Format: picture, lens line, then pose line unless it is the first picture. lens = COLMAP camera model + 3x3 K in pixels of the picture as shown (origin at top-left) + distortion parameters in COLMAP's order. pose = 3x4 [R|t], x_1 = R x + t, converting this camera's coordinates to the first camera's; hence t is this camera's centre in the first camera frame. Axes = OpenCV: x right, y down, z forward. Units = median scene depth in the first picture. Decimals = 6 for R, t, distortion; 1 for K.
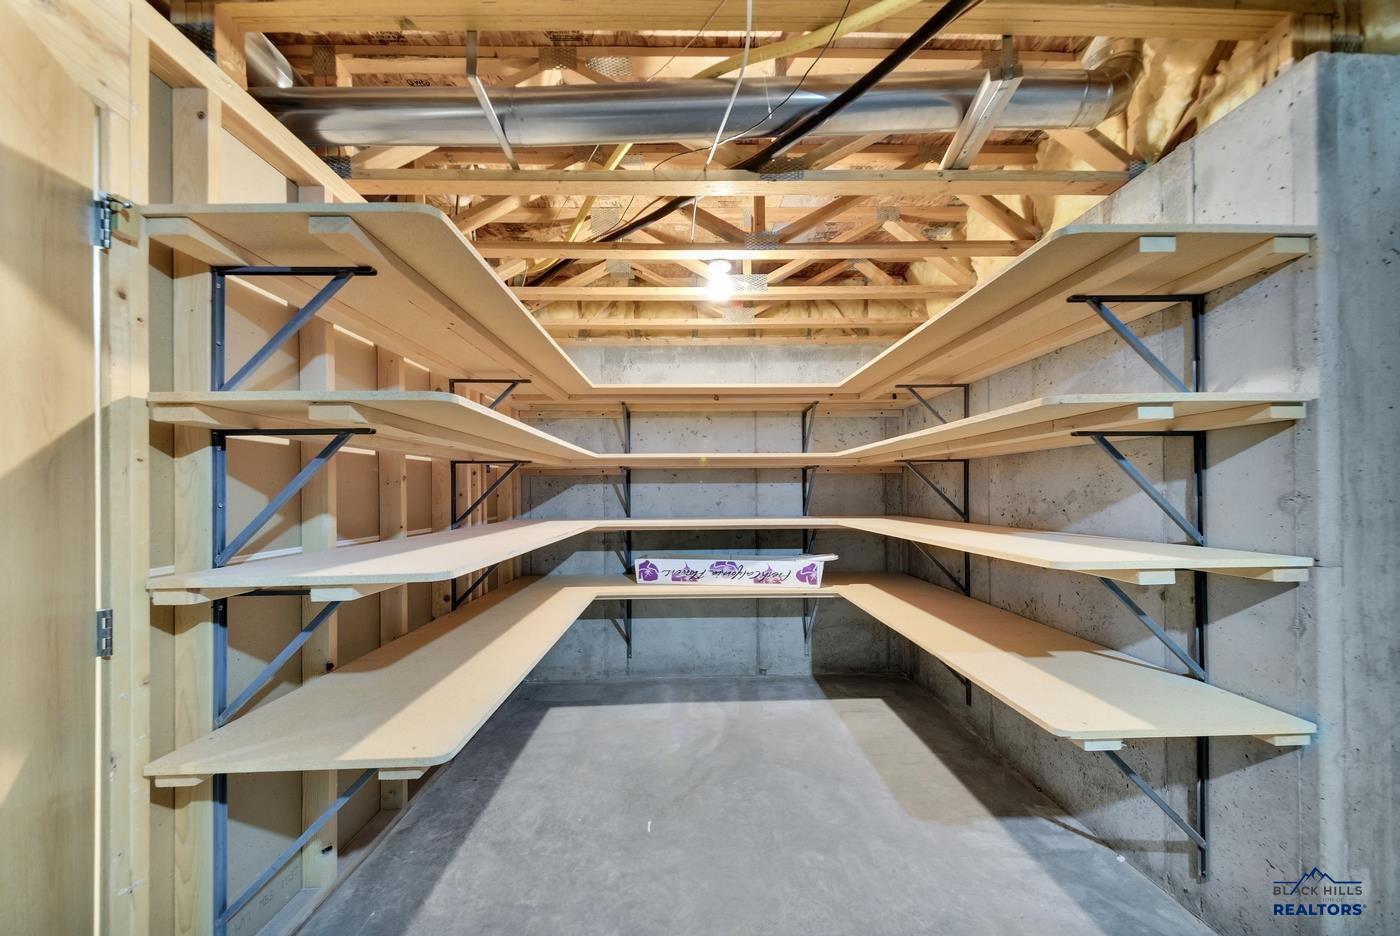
lens RADIAL K [[498.8, 0, 700.0], [0, 498.8, 486.2], [0, 0, 1]] dist [0.018777, -0.008756]
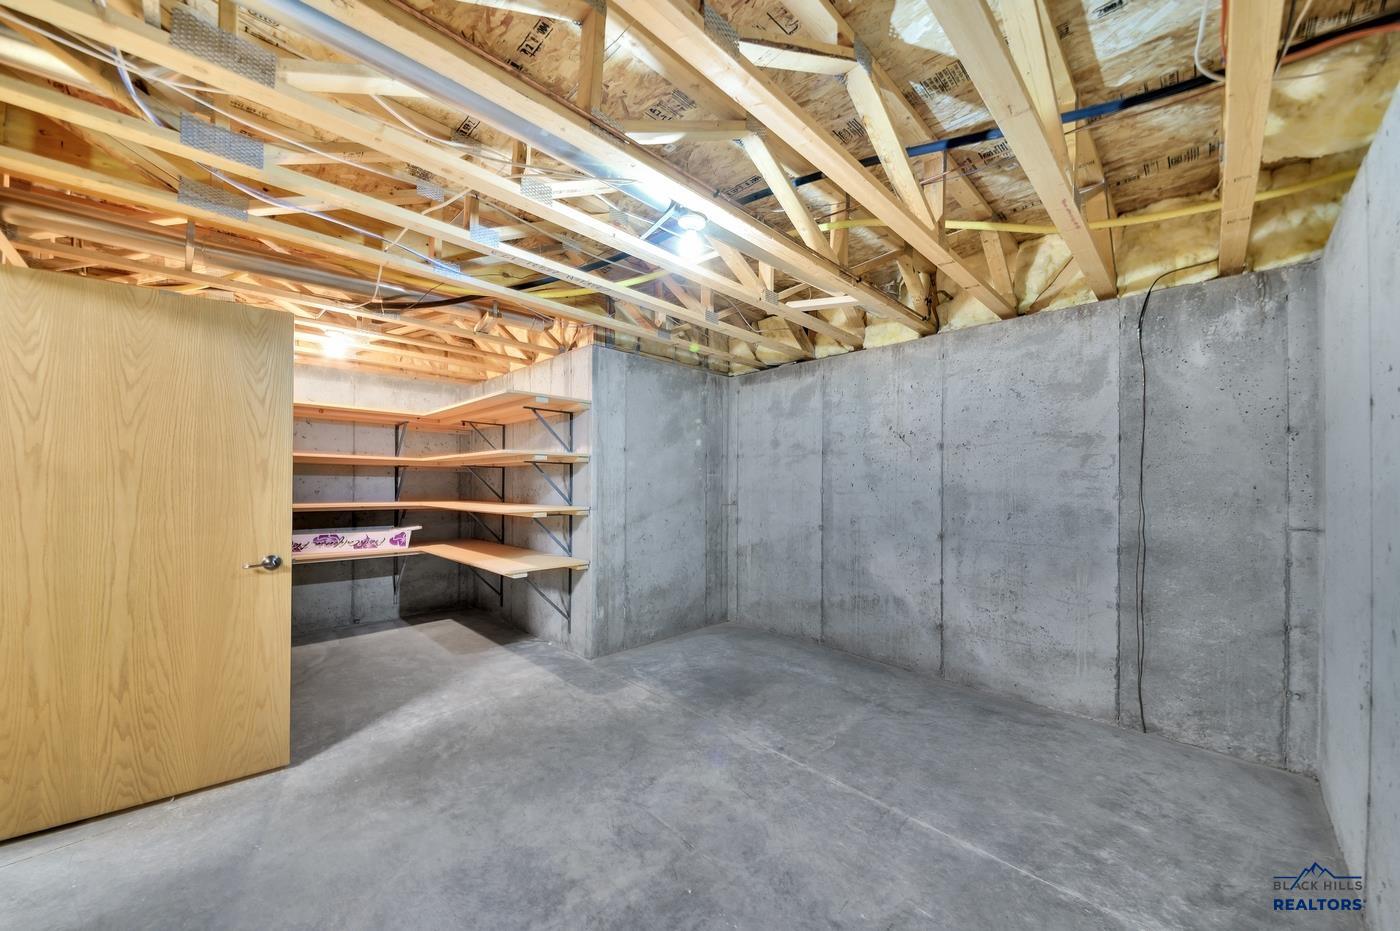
lens RADIAL K [[498.8, 0, 700.0], [0, 498.8, 483.7], [0, 0, 1]] dist [0.018777, -0.008756]
pose [[0.727728, 0.016176, 0.685675, -0.151100], [-0.021761, 0.999763, -0.000490, -0.007228], [-0.685520, -0.014565, 0.727908, -0.669867]]
